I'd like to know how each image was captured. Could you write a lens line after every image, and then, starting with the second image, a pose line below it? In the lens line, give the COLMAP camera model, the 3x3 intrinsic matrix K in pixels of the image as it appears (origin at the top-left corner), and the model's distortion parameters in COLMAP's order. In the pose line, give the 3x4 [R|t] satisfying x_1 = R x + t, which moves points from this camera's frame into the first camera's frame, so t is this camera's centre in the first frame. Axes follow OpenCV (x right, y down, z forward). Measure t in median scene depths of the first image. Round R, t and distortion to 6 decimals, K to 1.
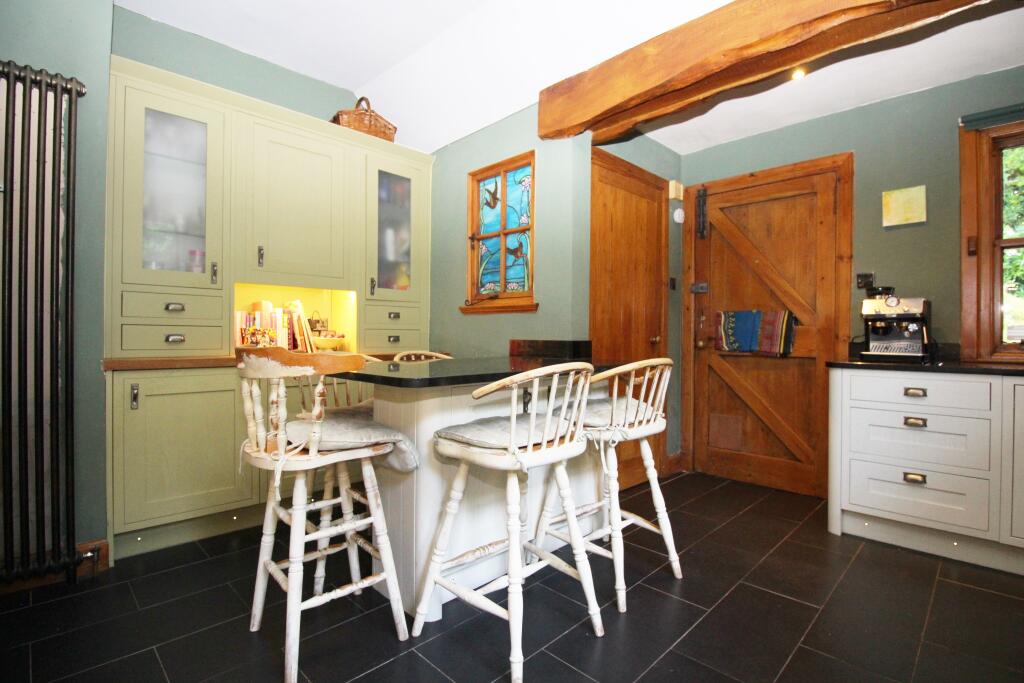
lens RADIAL K [[482.2, 0, 513.6], [0, 482.2, 332.7], [0, 0, 1]] dist [0.000223, -0.013336]
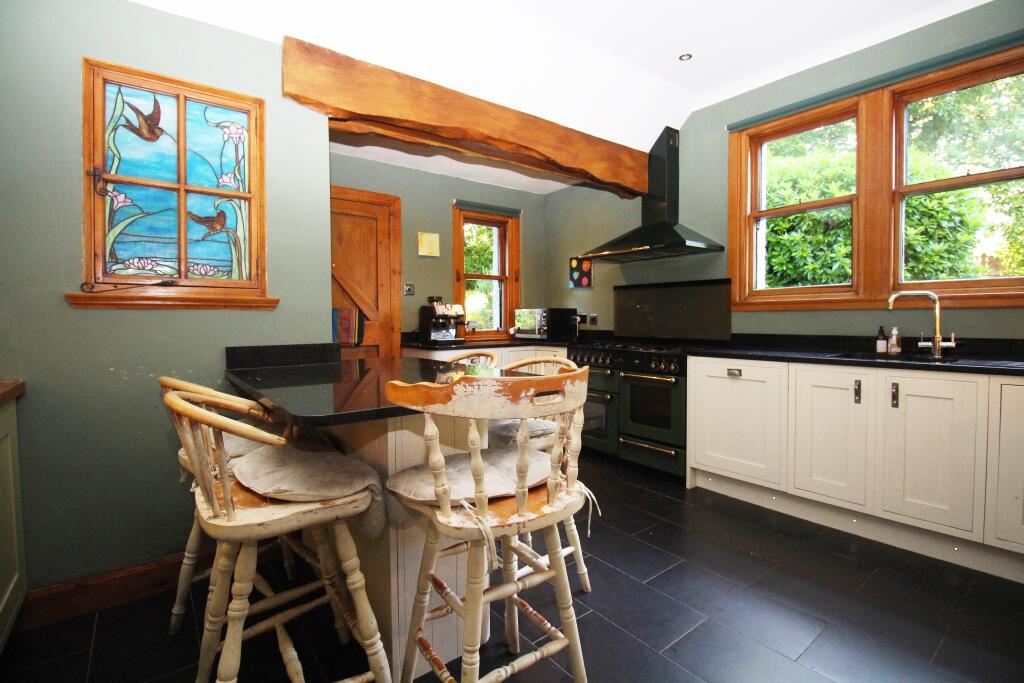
lens RADIAL K [[482.2, 0, 513.6], [0, 482.2, 332.7], [0, 0, 1]] dist [0.000223, -0.013336]
pose [[0.131660, -0.038433, 0.990550, -0.639834], [0.000346, 0.999250, 0.038725, -0.033496], [-0.991295, -0.004756, 0.131574, 0.467371]]
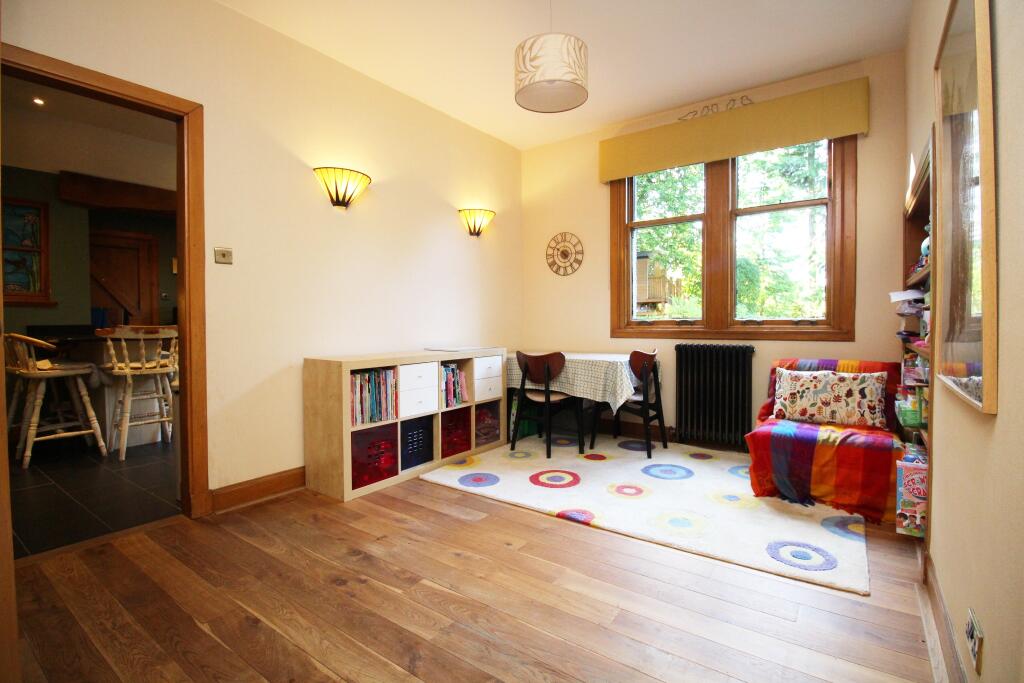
lens RADIAL K [[482.2, 0, 513.6], [0, 482.2, 332.7], [0, 0, 1]] dist [0.000223, -0.013336]
pose [[-0.158688, -0.028453, 0.986919, -1.598576], [0.001806, 0.999575, 0.029108, -0.003556], [-0.987327, 0.006401, -0.158570, -0.210722]]
